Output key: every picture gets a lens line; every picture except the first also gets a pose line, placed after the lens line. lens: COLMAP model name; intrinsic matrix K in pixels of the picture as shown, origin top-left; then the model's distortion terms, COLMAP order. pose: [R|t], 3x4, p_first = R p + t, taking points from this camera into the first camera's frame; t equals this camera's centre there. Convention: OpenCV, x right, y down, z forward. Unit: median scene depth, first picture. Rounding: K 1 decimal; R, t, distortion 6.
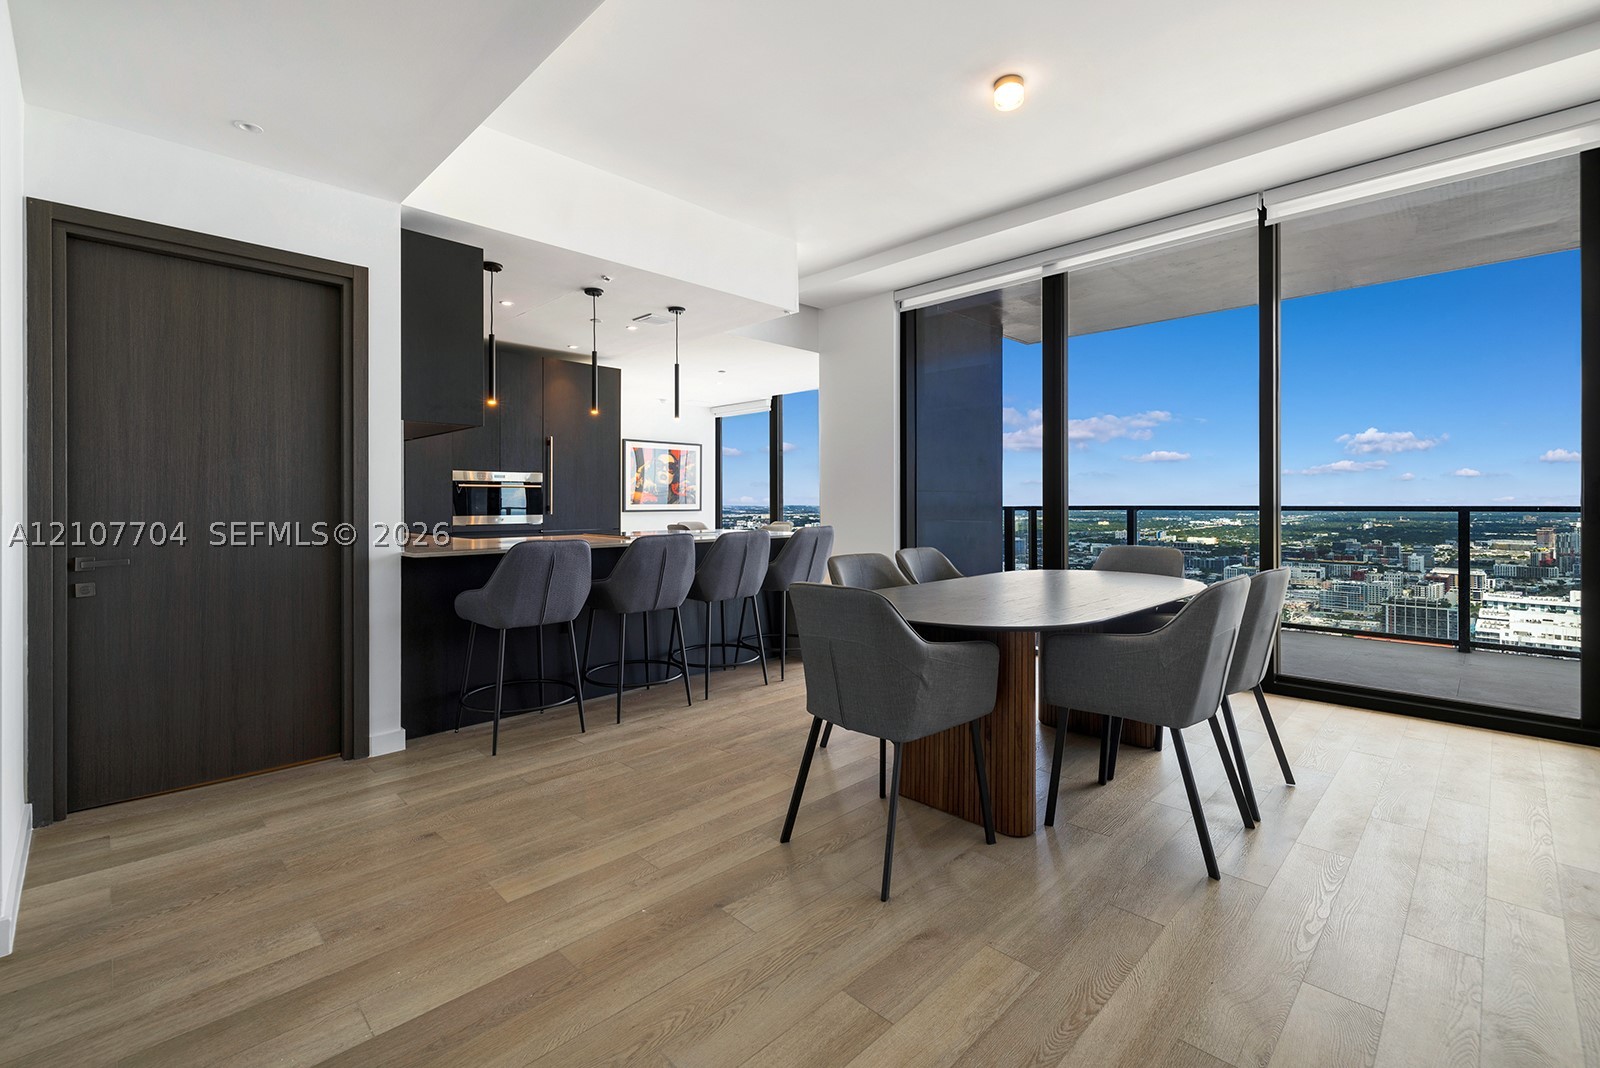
lens RADIAL K [[707.8, 0, 804.1], [0, 707.8, 496.9], [0, 0, 1]] dist [0.002299, 0.002653]
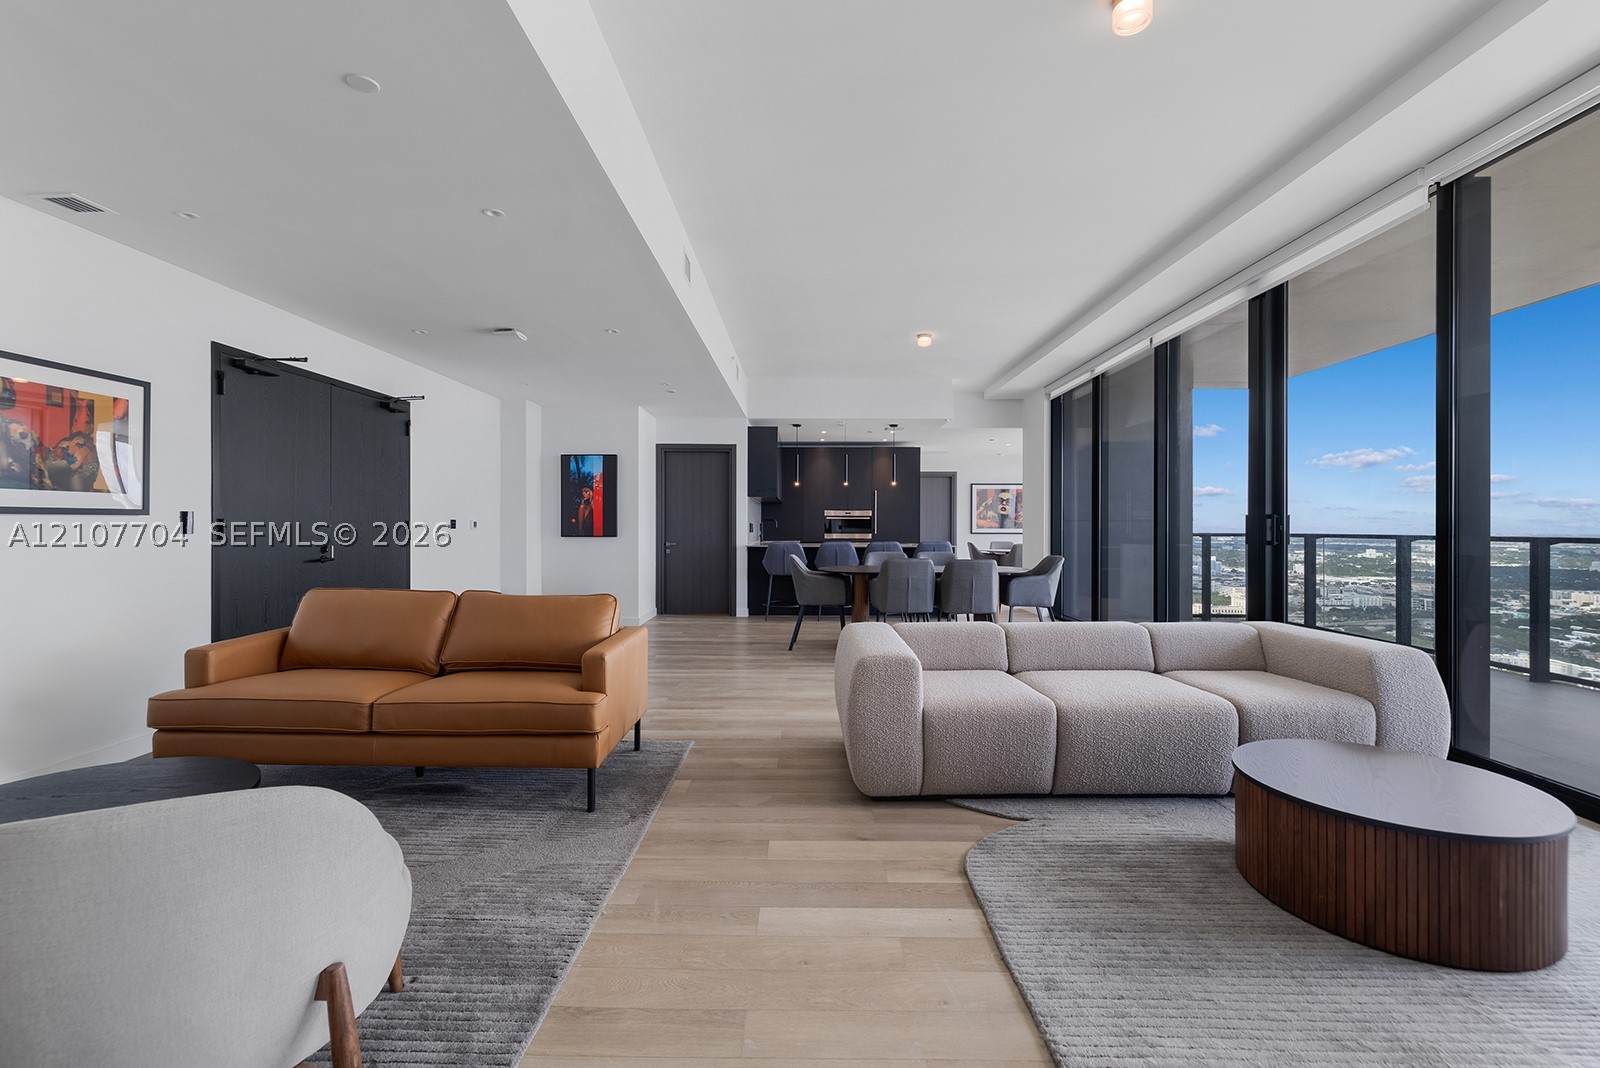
lens RADIAL K [[694.5, 0, 796.3], [0, 694.5, 525.8], [0, 0, 1]] dist [-0.002026, 0.002054]
pose [[0.688260, 0.007836, -0.725422, 0.826288], [-0.001719, 0.999956, 0.009170, -0.011576], [0.725462, -0.005065, 0.688243, -0.388156]]
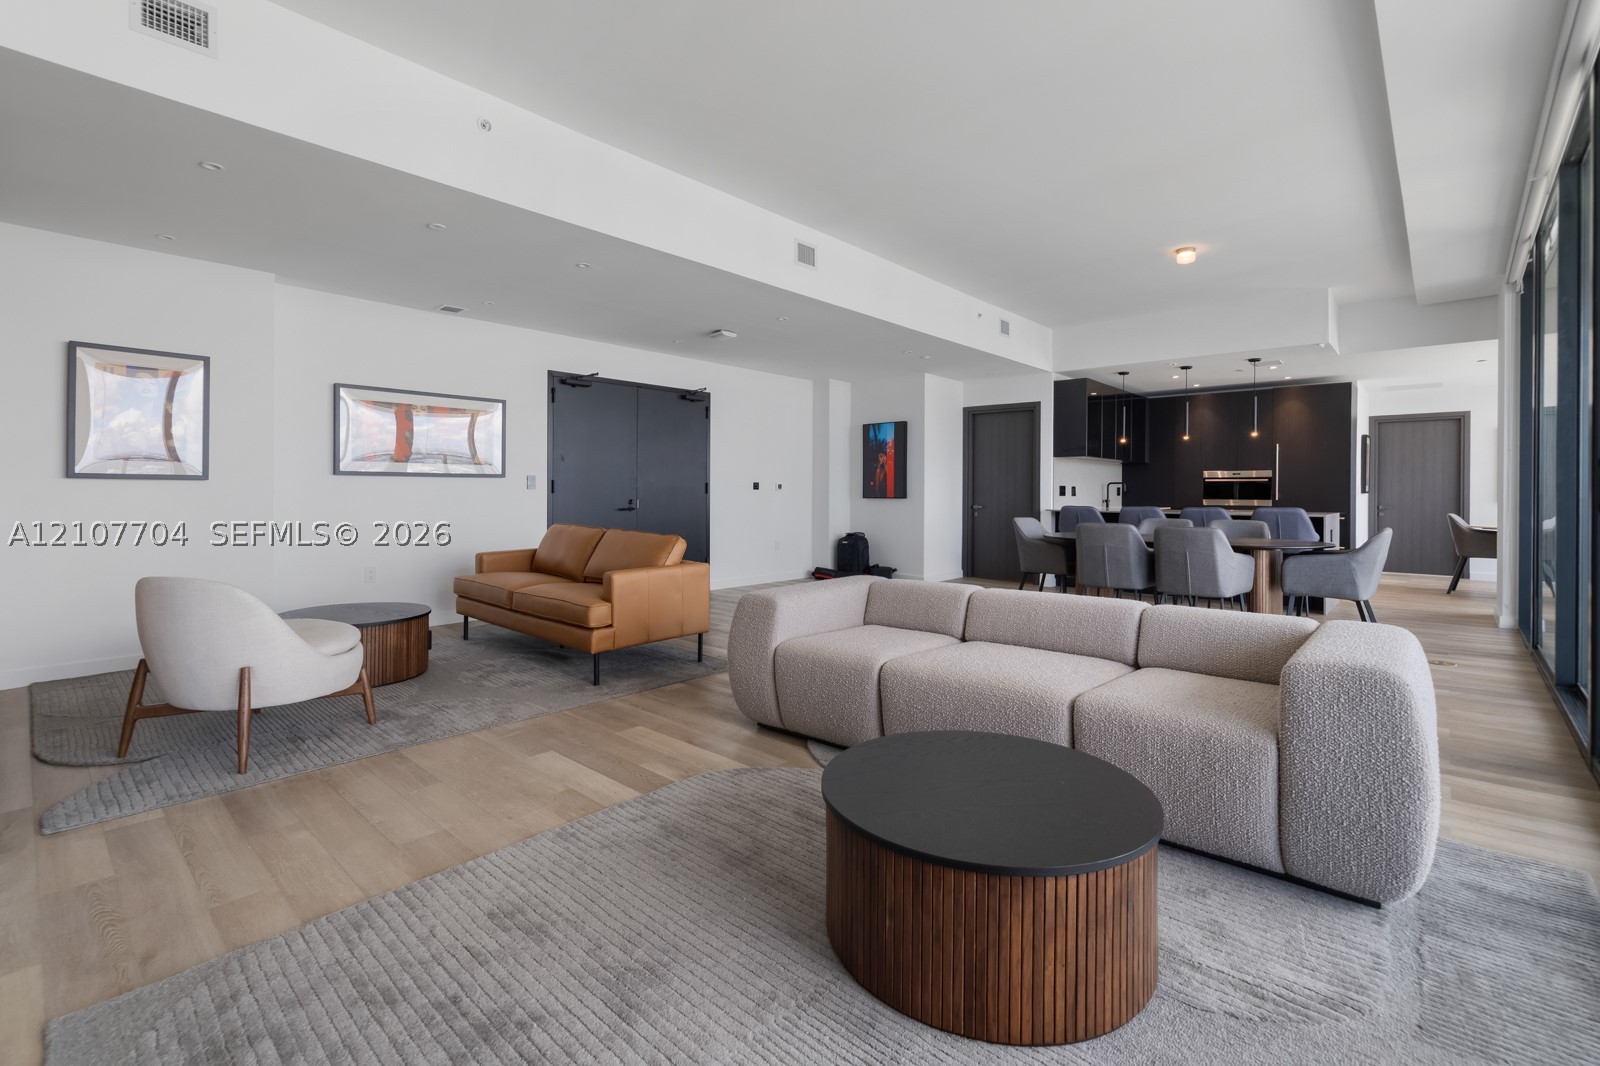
lens RADIAL K [[707.8, 0, 788.9], [0, 707.8, 499.1], [0, 0, 1]] dist [0.002299, 0.002653]
pose [[0.036749, 0.016362, -0.999191, 1.055618], [0.000568, 0.999865, 0.016394, -0.000204], [0.999324, -0.001170, 0.036735, -0.020859]]
